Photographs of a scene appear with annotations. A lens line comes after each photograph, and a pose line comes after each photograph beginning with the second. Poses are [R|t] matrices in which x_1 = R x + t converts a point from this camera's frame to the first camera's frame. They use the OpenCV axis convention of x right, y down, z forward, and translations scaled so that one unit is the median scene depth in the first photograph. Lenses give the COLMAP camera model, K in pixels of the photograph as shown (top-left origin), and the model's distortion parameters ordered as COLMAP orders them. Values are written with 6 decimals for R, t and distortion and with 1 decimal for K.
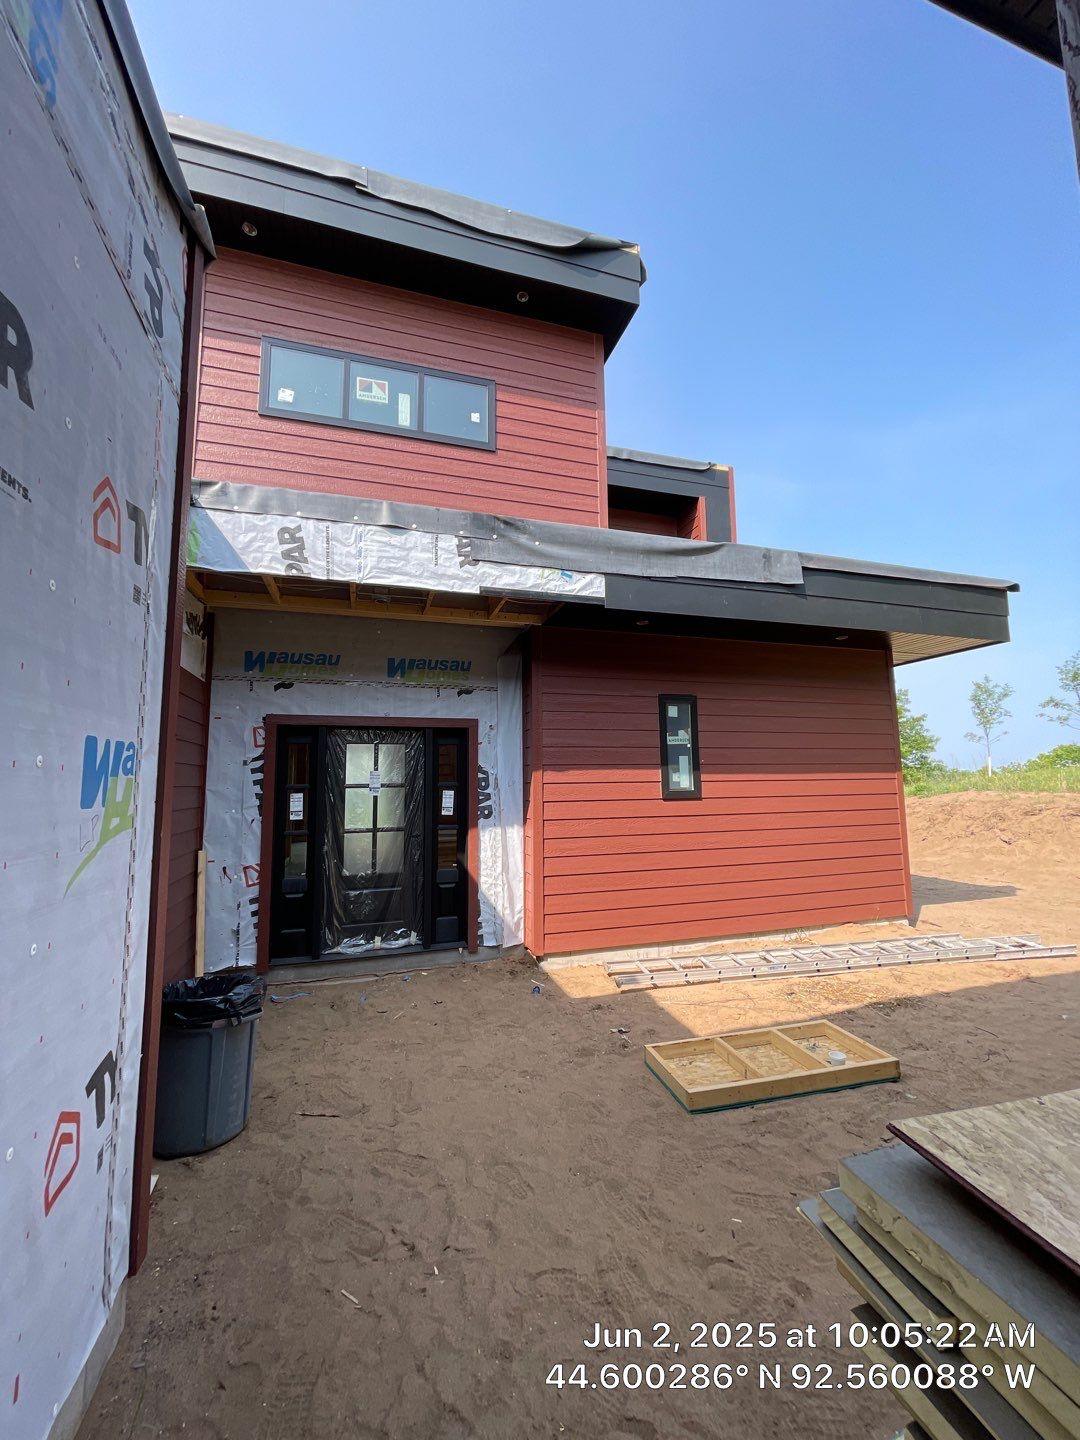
lens RADIAL K [[576.0, 0, 540.6], [0, 576.0, 715.6], [0, 0, 1]] dist [-0.001097, -0.001072]
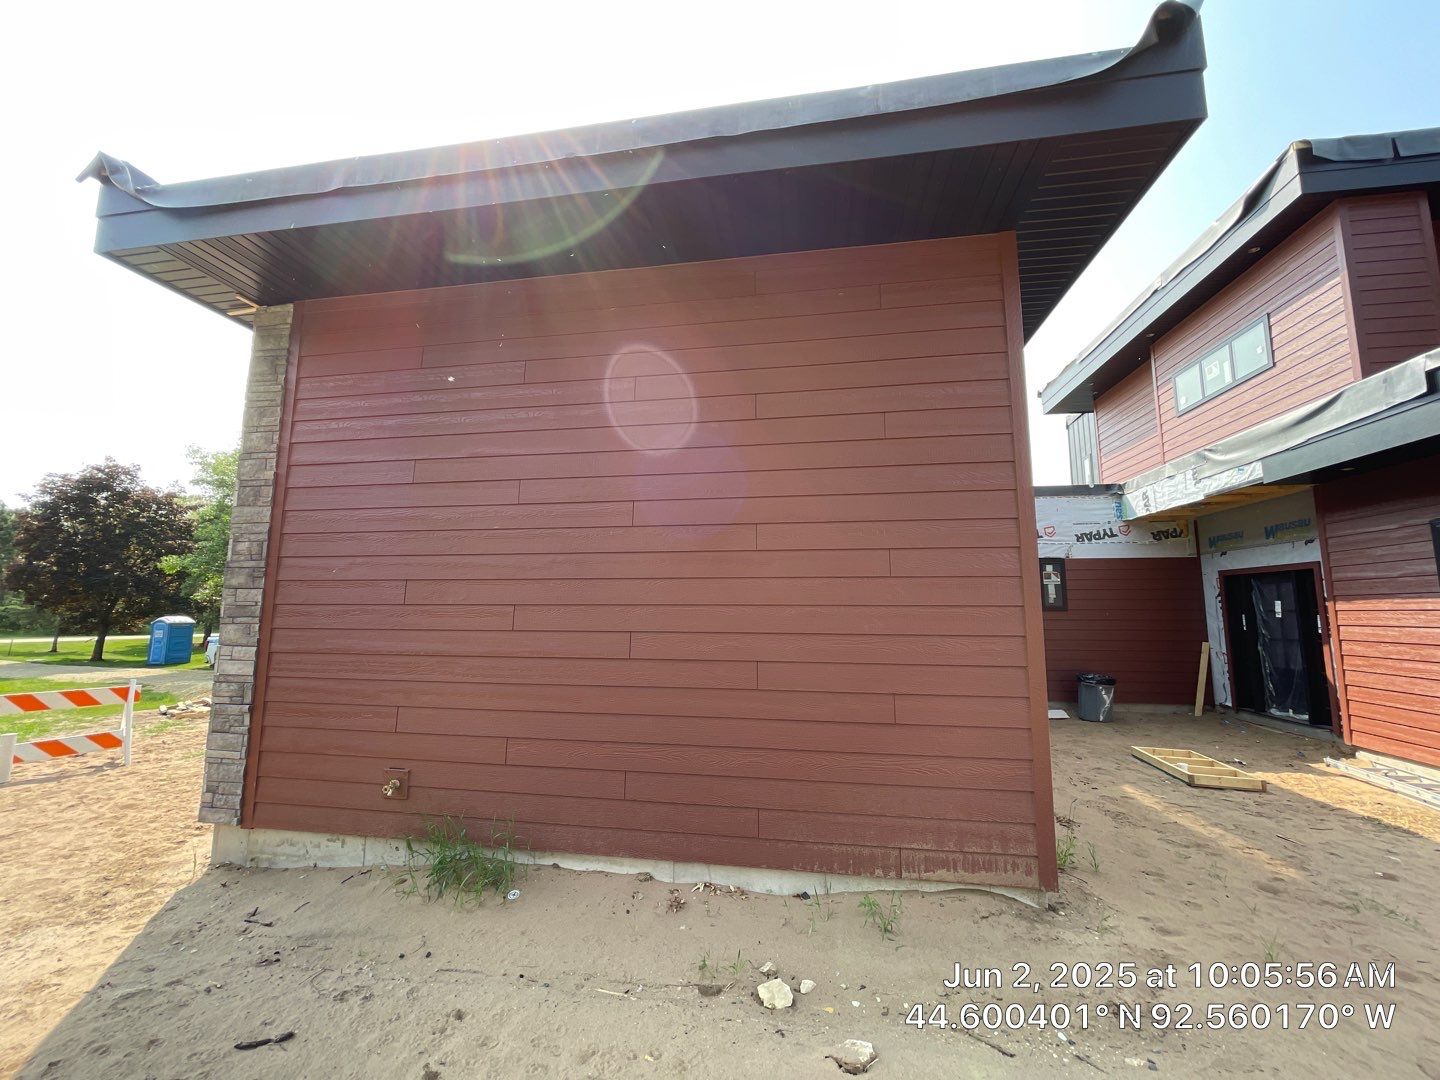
lens RADIAL K [[576.0, 0, 718.0], [0, 576.0, 536.4], [0, 0, 1]] dist [-0.001097, -0.001072]
pose [[-0.450264, -0.104026, -0.886815, 1.721519], [0.100528, 0.980969, -0.166112, 0.031672], [0.887218, -0.163944, -0.431238, 0.364791]]
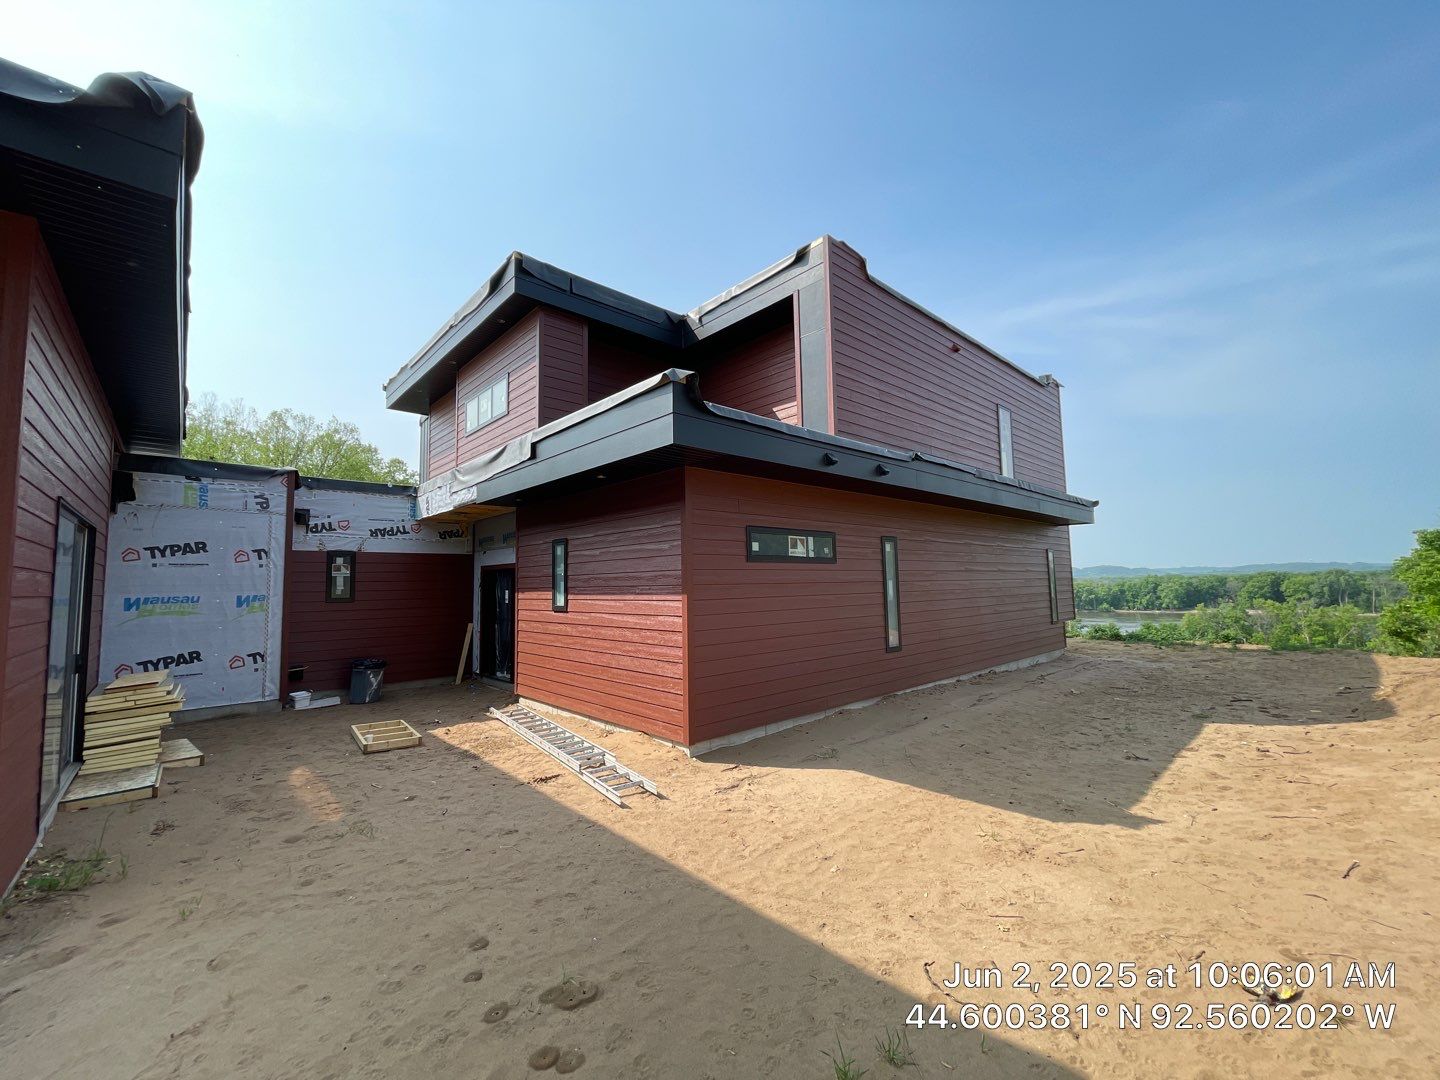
lens RADIAL K [[580.8, 0, 713.4], [0, 580.8, 538.7], [0, 0, 1]] dist [-0.000244, -0.000127]
pose [[0.426623, -0.067166, -0.901932, 1.846107], [0.113362, 0.993345, -0.020352, 0.037714], [0.897297, -0.093562, 0.431398, 0.778367]]
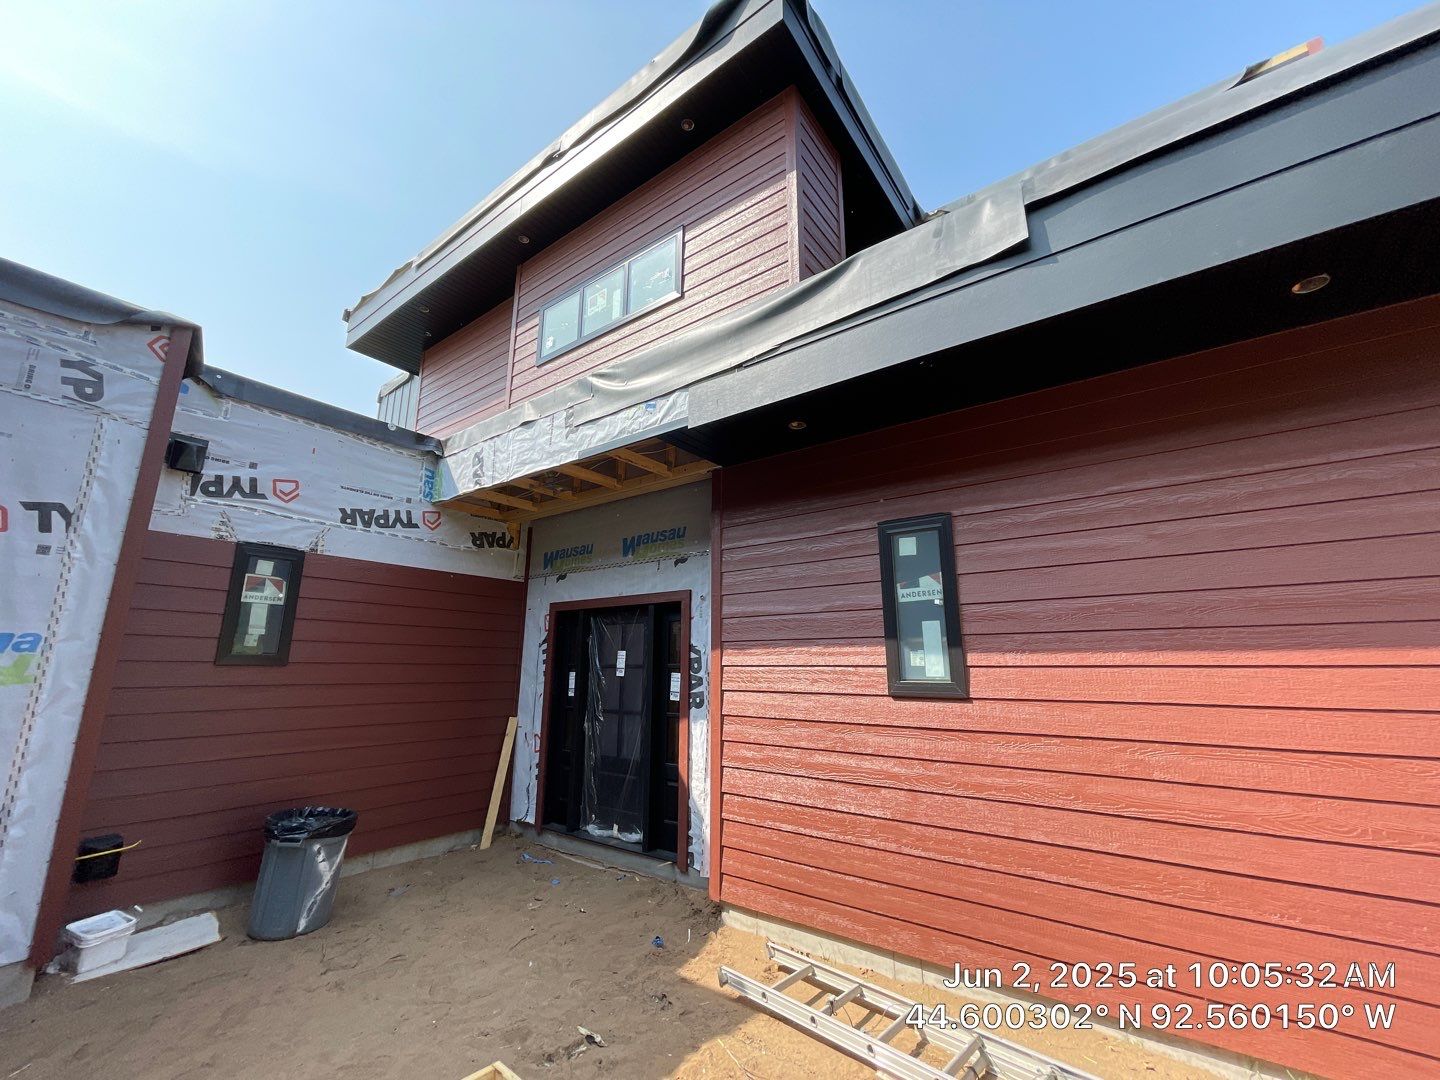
lens RADIAL K [[579.1, 0, 719.6], [0, 579.1, 537.0], [0, 0, 1]] dist [-0.003130, 0.000196]
pose [[0.591853, -0.163670, -0.789254, 0.636219], [0.080484, 0.986274, -0.144173, 0.057917], [0.802018, 0.021806, 0.596902, 0.521488]]
